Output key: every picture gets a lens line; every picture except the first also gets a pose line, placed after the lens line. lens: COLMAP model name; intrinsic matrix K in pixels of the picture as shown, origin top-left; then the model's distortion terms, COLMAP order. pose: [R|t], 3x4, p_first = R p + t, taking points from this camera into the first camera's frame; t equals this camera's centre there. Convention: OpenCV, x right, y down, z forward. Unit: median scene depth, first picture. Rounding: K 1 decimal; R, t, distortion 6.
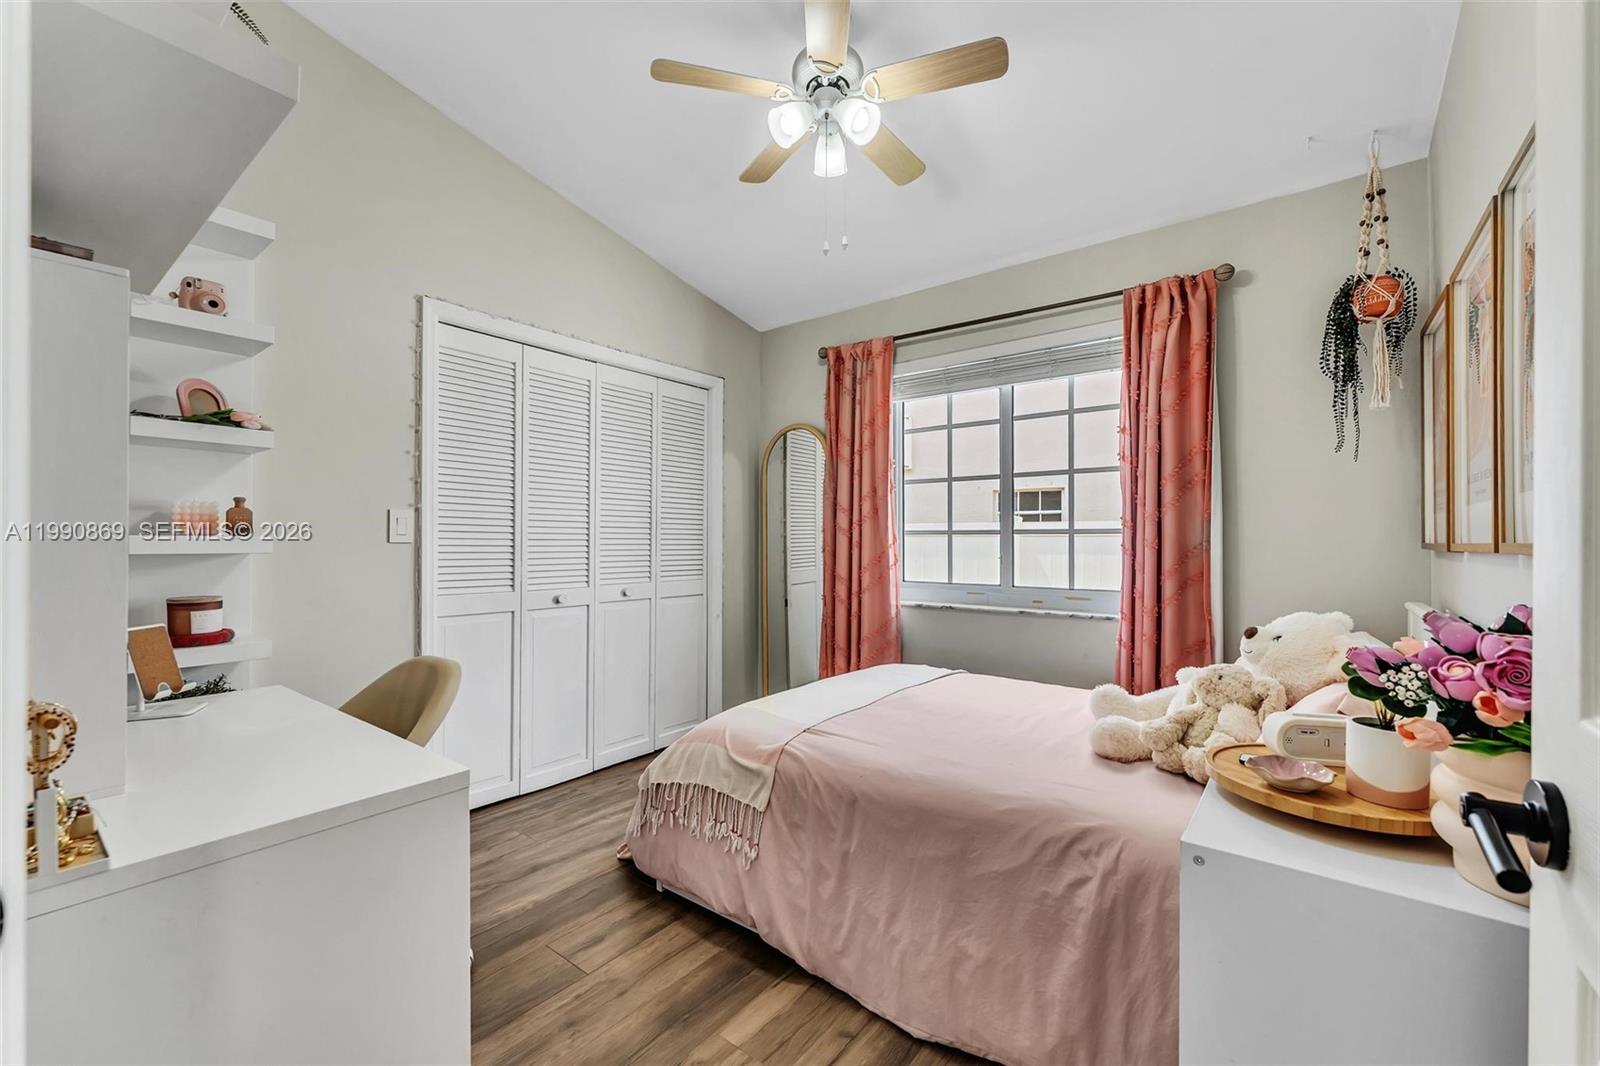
lens RADIAL K [[643.0, 0, 799.1], [0, 643.0, 535.2], [0, 0, 1]] dist [-0.000078, 0.000075]
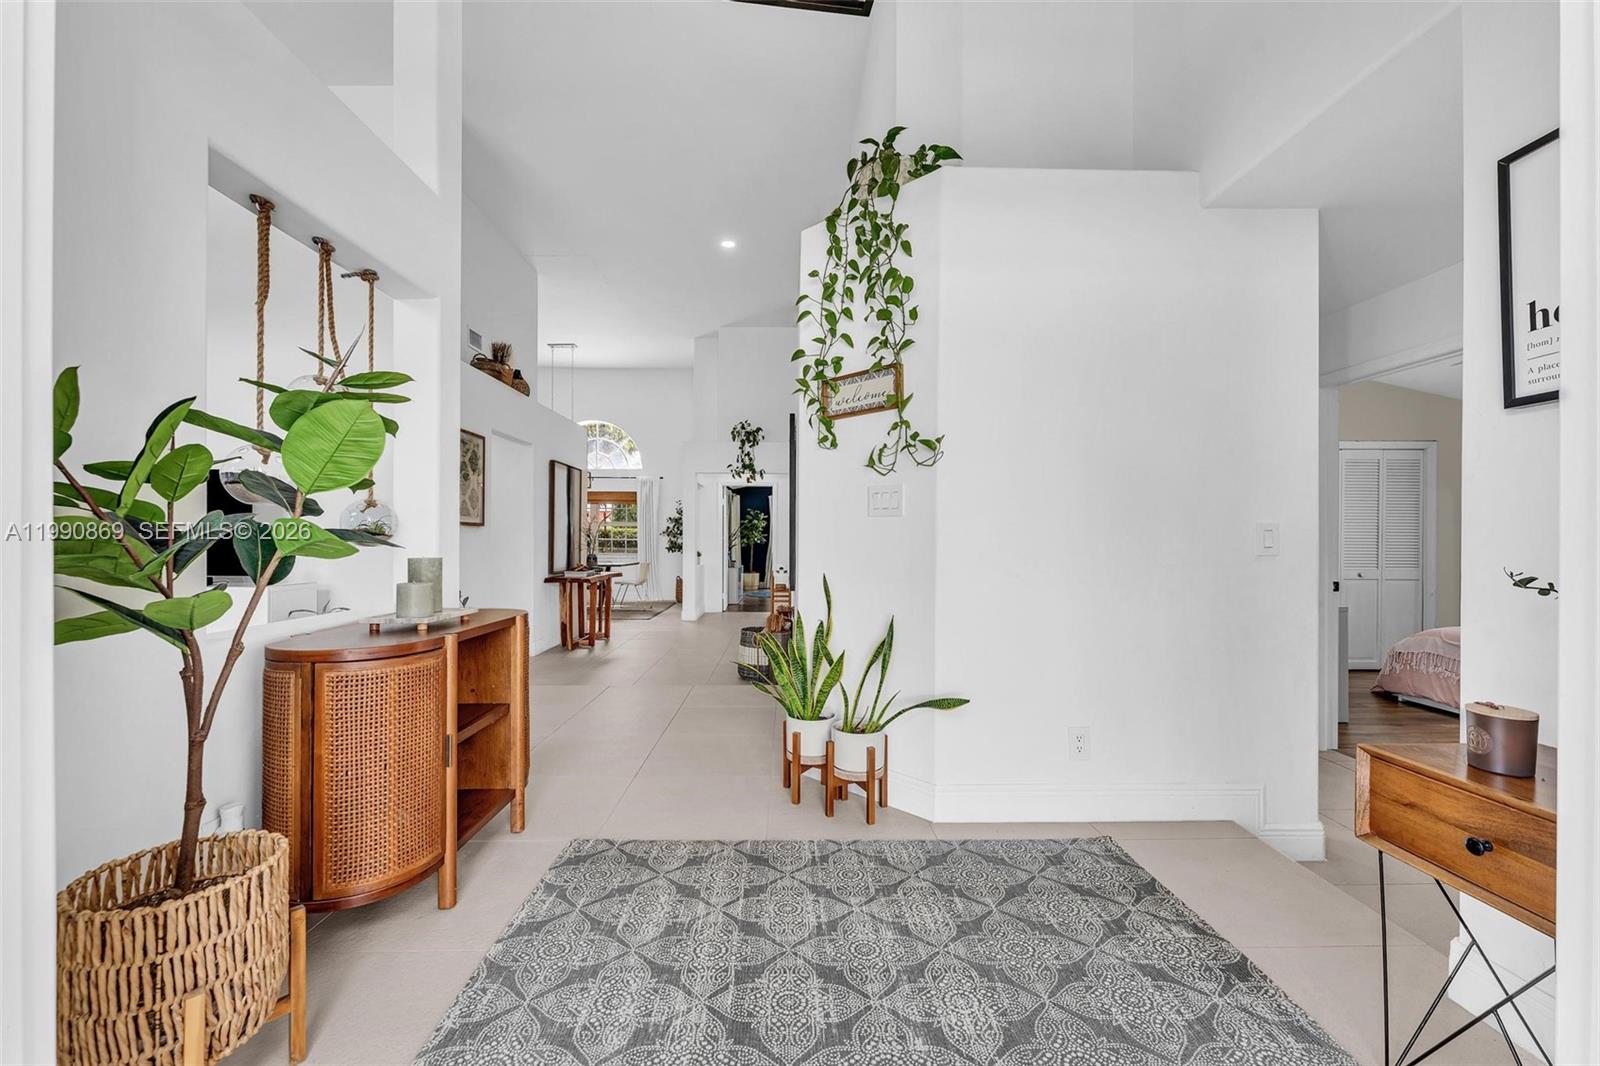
lens RADIAL K [[643.0, 0, 799.1], [0, 643.0, 535.2], [0, 0, 1]] dist [-0.000078, 0.000075]
pose [[0.629651, 0.002049, -0.776876, 0.213415], [0.000286, 0.999996, 0.002869, -0.038881], [0.776878, -0.002029, 0.629647, -2.119082]]
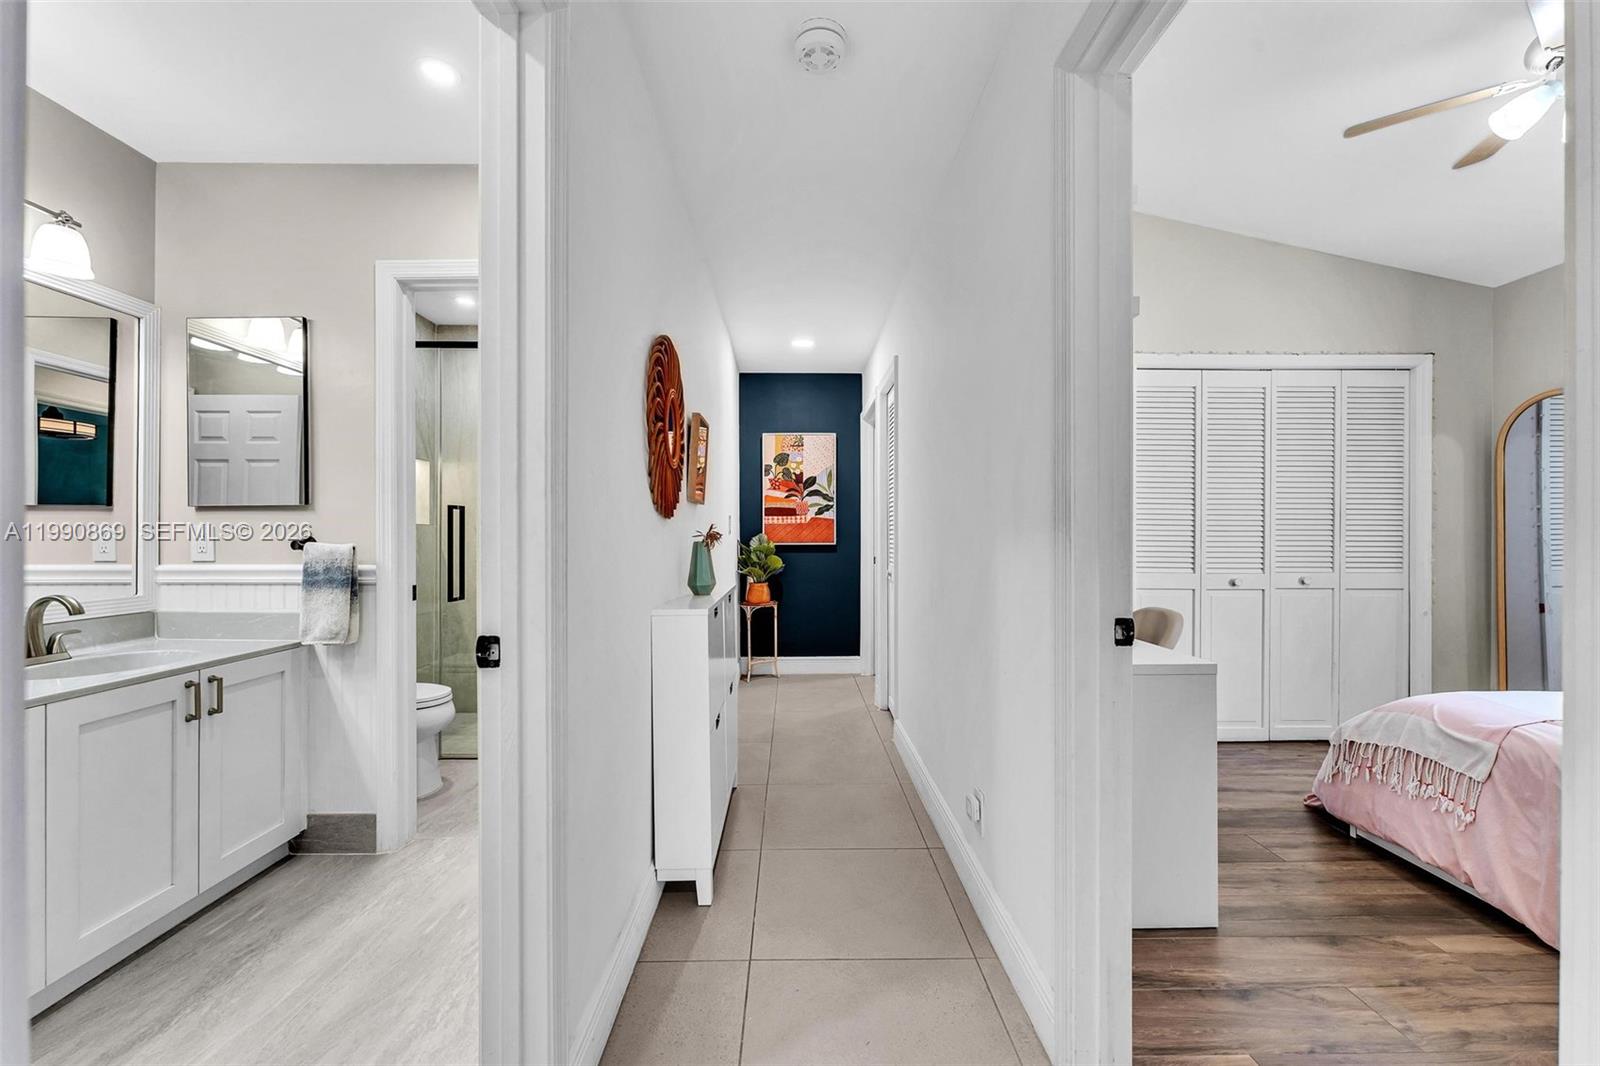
lens RADIAL K [[643.0, 0, 799.1], [0, 643.0, 535.2], [0, 0, 1]] dist [-0.000078, 0.000075]
pose [[0.621379, -0.000997, -0.783510, 0.067767], [0.005634, 0.999979, 0.003195, 0.009422], [0.783490, -0.006400, 0.621371, -0.485641]]
